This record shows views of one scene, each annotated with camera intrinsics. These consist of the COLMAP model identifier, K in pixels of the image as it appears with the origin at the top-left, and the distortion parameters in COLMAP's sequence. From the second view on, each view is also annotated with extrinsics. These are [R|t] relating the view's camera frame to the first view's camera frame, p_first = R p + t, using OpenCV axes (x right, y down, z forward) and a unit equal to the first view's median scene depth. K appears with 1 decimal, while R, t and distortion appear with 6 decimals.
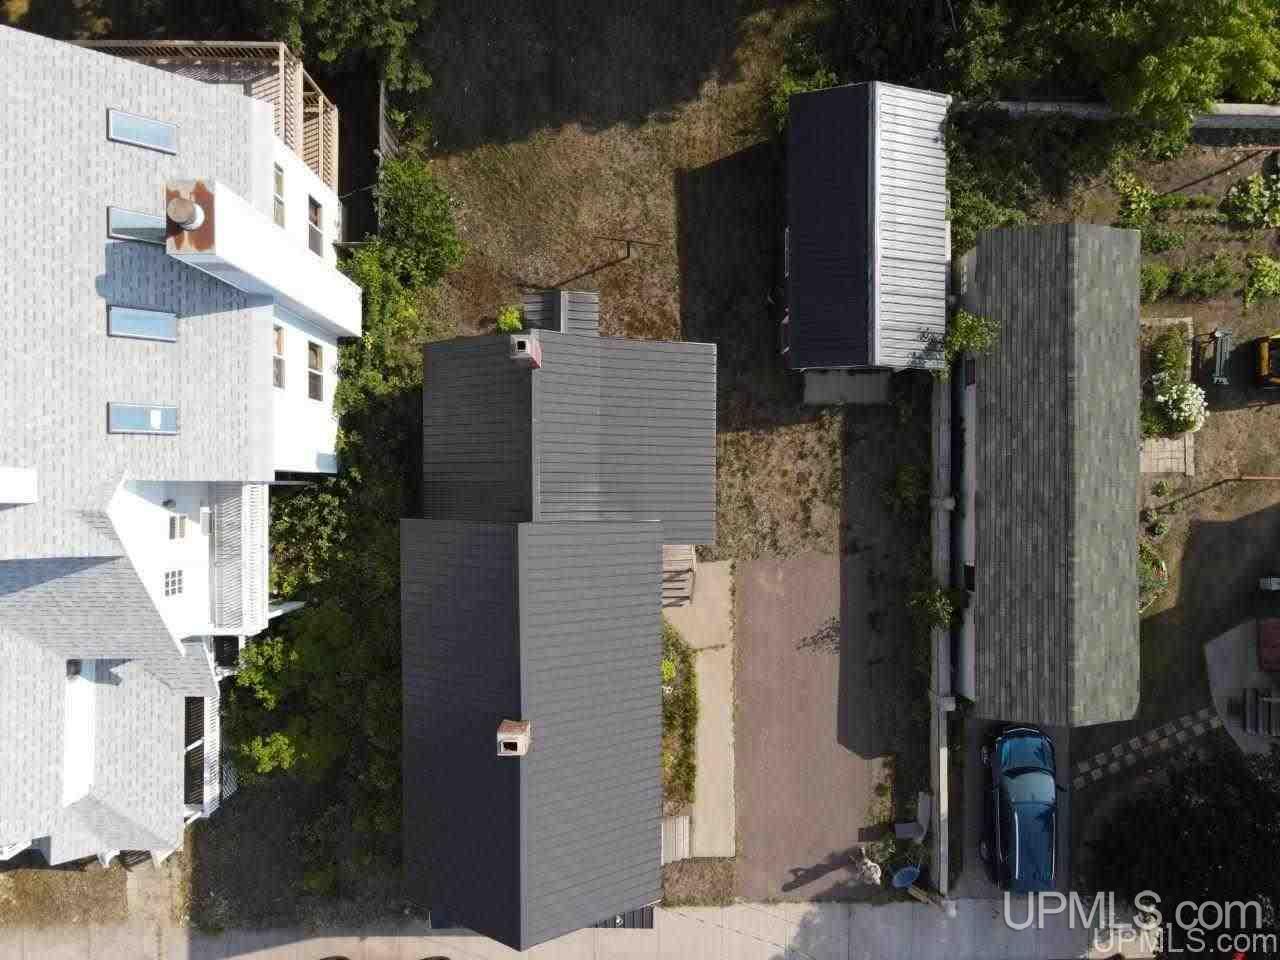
lens RADIAL K [[942.3, 0, 644.9], [0, 942.3, 488.2], [0, 0, 1]] dist [0.010917, 0.007887]
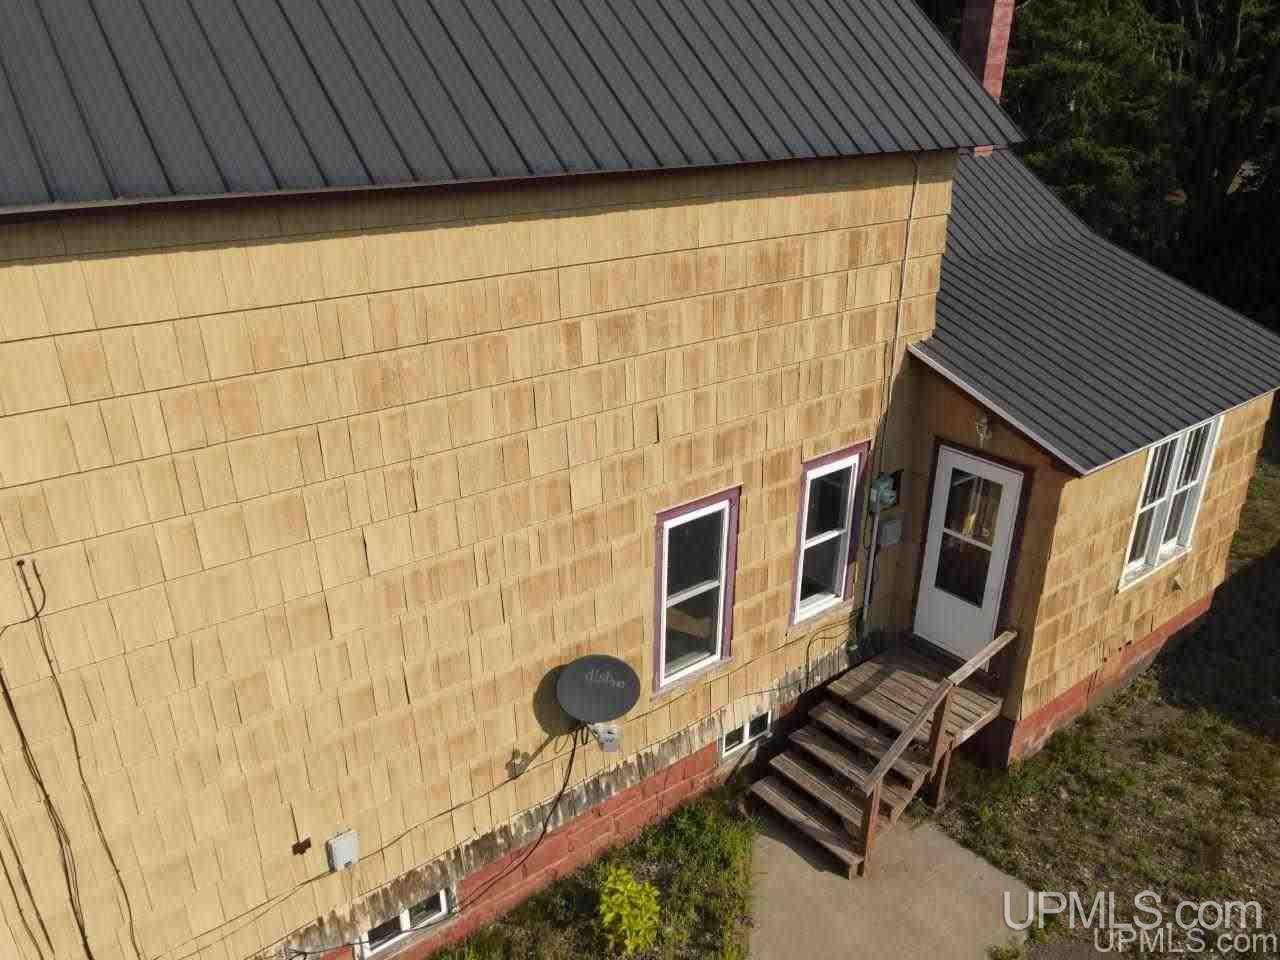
lens RADIAL K [[942.3, 0, 638.1], [0, 942.3, 487.8], [0, 0, 1]] dist [0.010917, 0.007887]
pose [[0.617948, 0.306607, -0.723970, 0.185090], [-0.786214, 0.244230, -0.567643, 0.313260], [0.002772, 0.919969, 0.391980, 0.764579]]
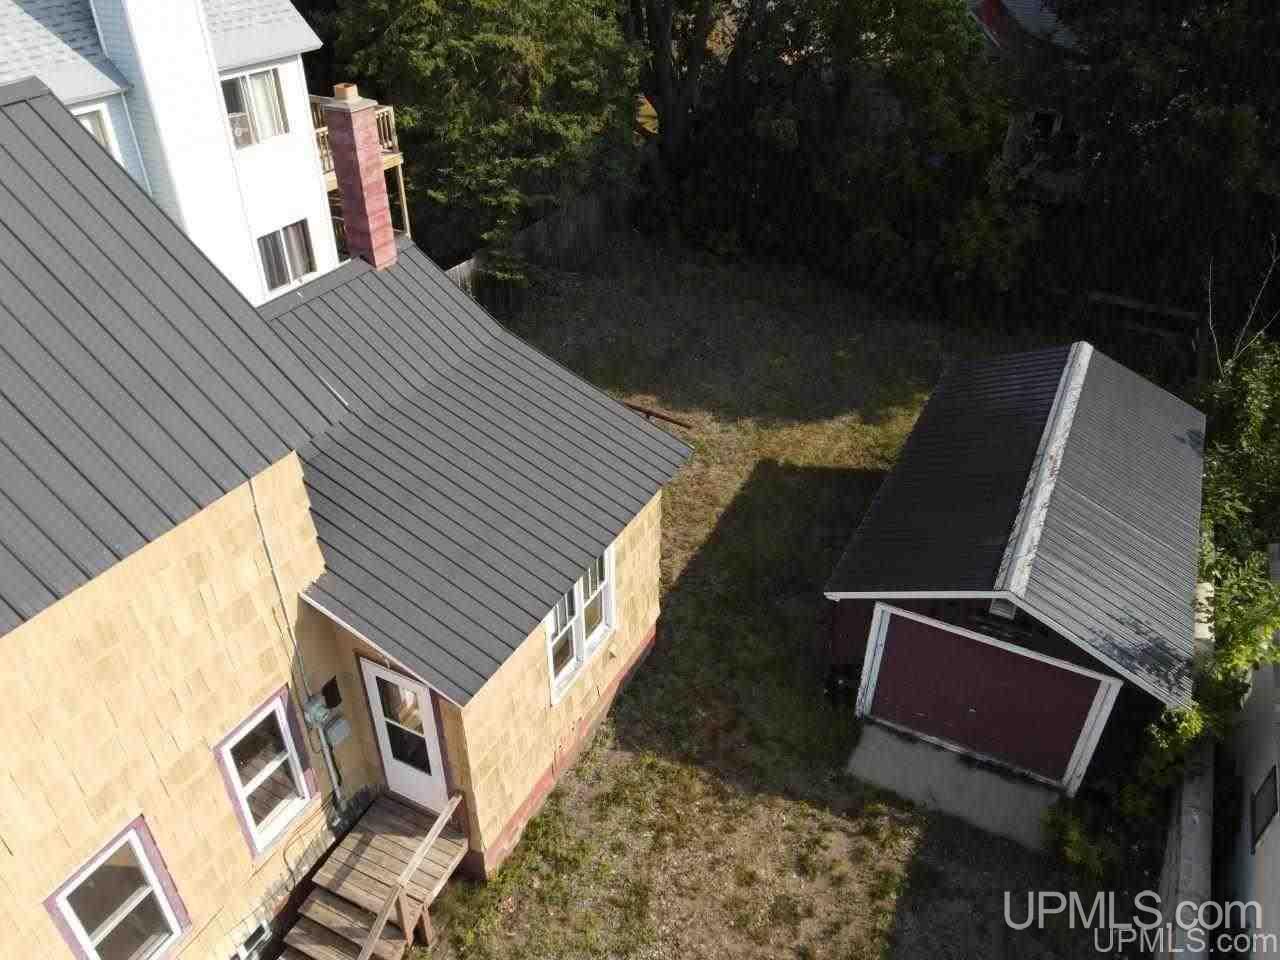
lens RADIAL K [[942.3, 0, 637.8], [0, 942.3, 488.3], [0, 0, 1]] dist [0.010917, 0.007887]
pose [[0.887461, 0.253882, -0.384651, 0.219578], [-0.460821, 0.502418, -0.731588, 0.219480], [0.007519, 0.826511, 0.562870, 0.630471]]
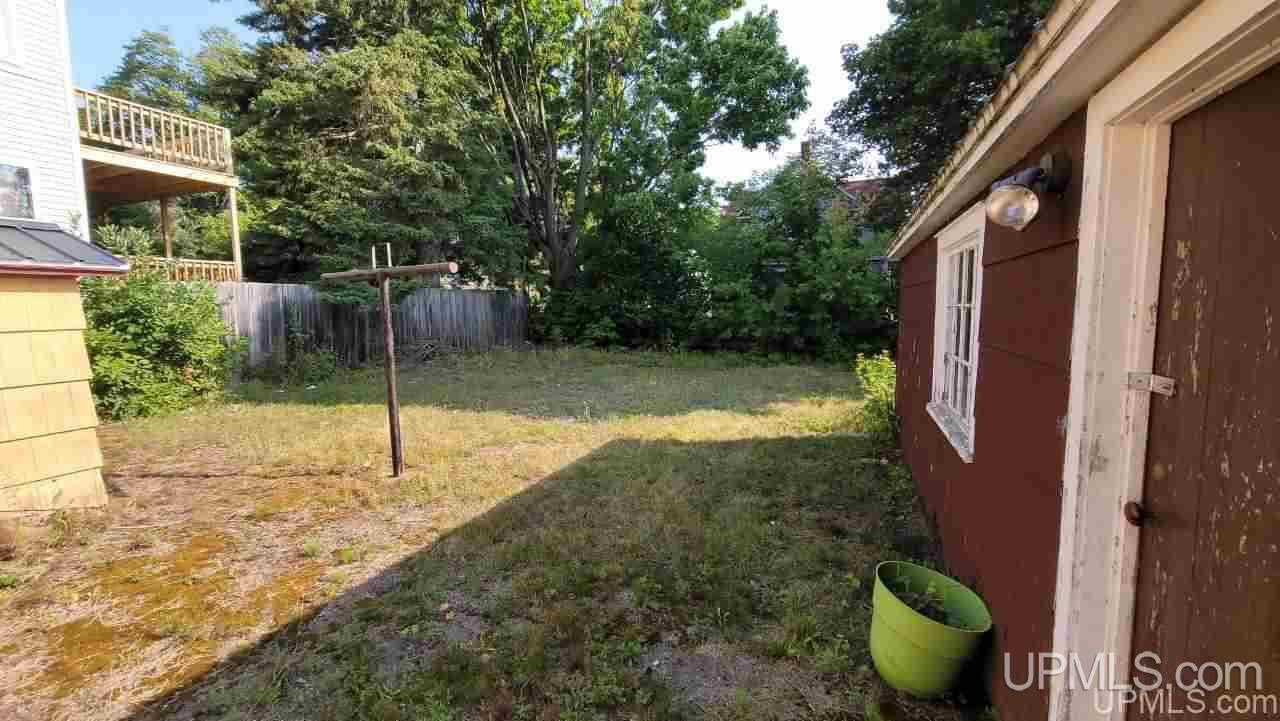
lens RADIAL K [[526.0, 0, 636.3], [0, 526.0, 352.0], [0, 0, 1]] dist [-0.004953, 0.002181]
pose [[0.926902, 0.003457, -0.375287, 0.125339], [-0.374113, 0.088055, -0.923193, -0.112501], [0.029854, 0.996110, 0.082912, 0.939440]]
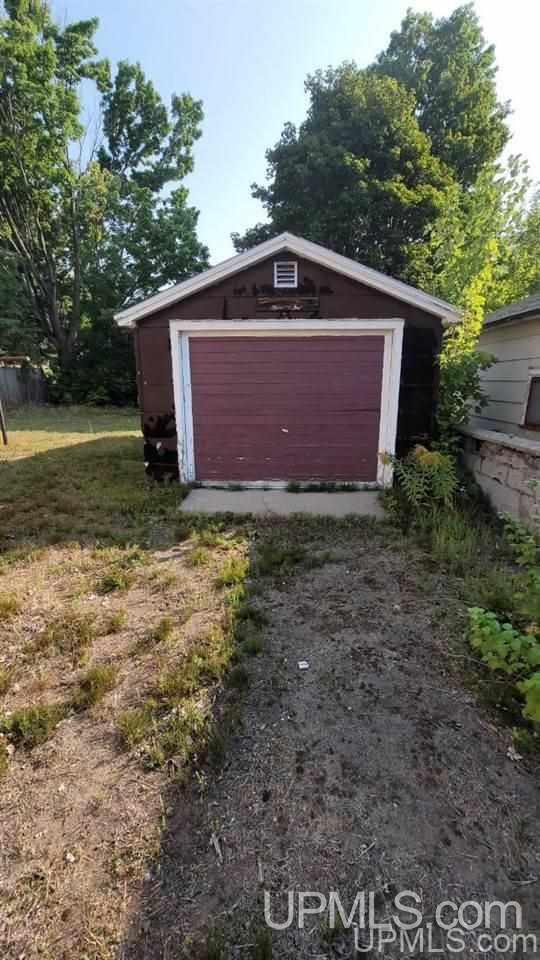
lens RADIAL K [[394.2, 0, 275.1], [0, 394.2, 475.3], [0, 0, 1]] dist [-0.003451, -0.000284]
pose [[0.998794, -0.006735, -0.048643, 0.219150], [-0.045802, 0.229510, -0.972228, 0.065389], [0.017712, 0.973283, 0.228924, 0.946947]]
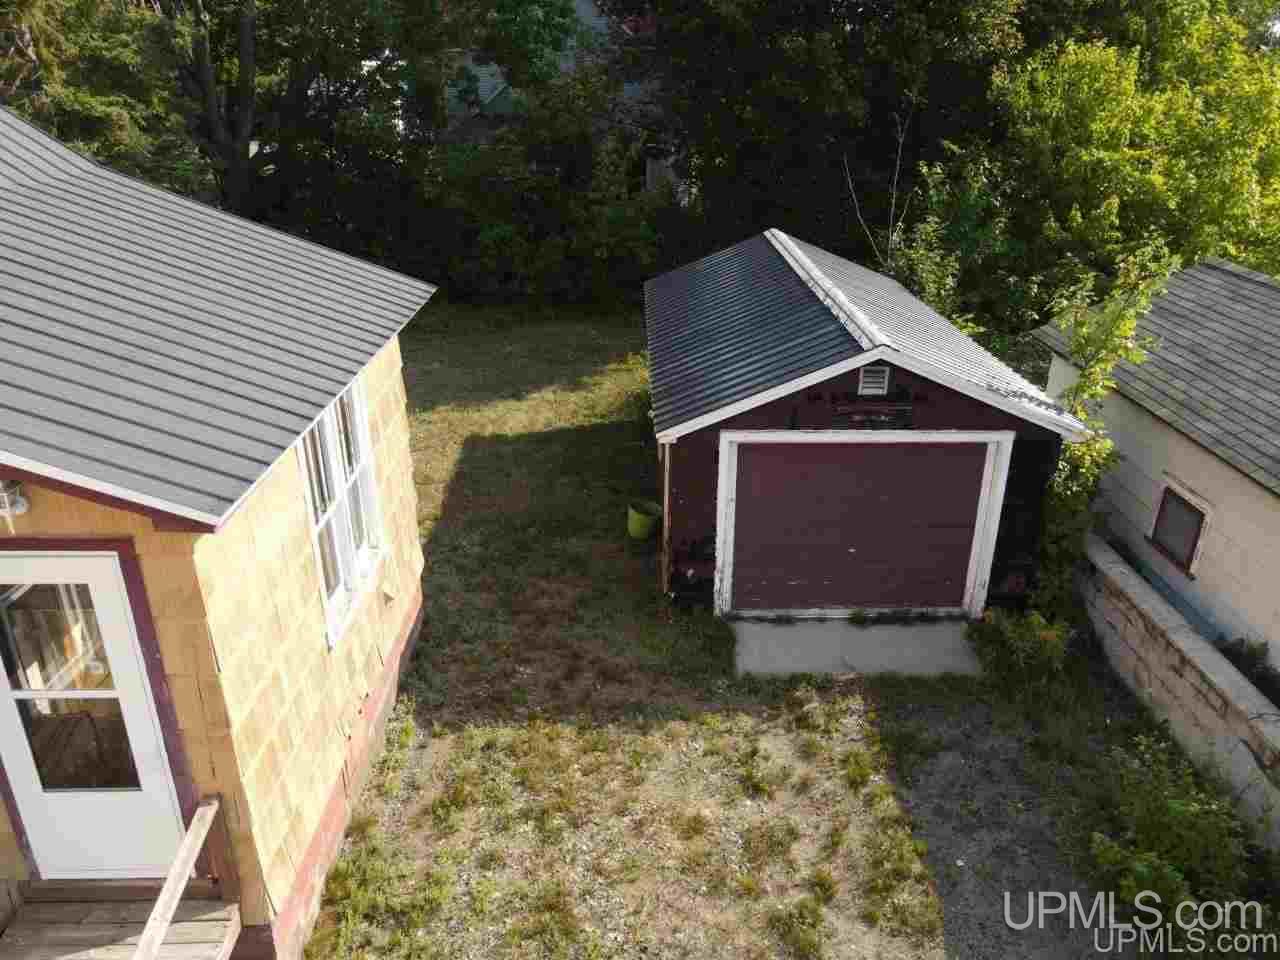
lens RADIAL K [[942.3, 0, 638.6], [0, 942.3, 487.3], [0, 0, 1]] dist [0.010917, 0.007887]
pose [[0.999871, -0.015626, 0.003656, 0.132494], [0.009577, 0.398202, -0.917248, 0.192252], [0.012877, 0.917165, 0.398301, 0.803549]]
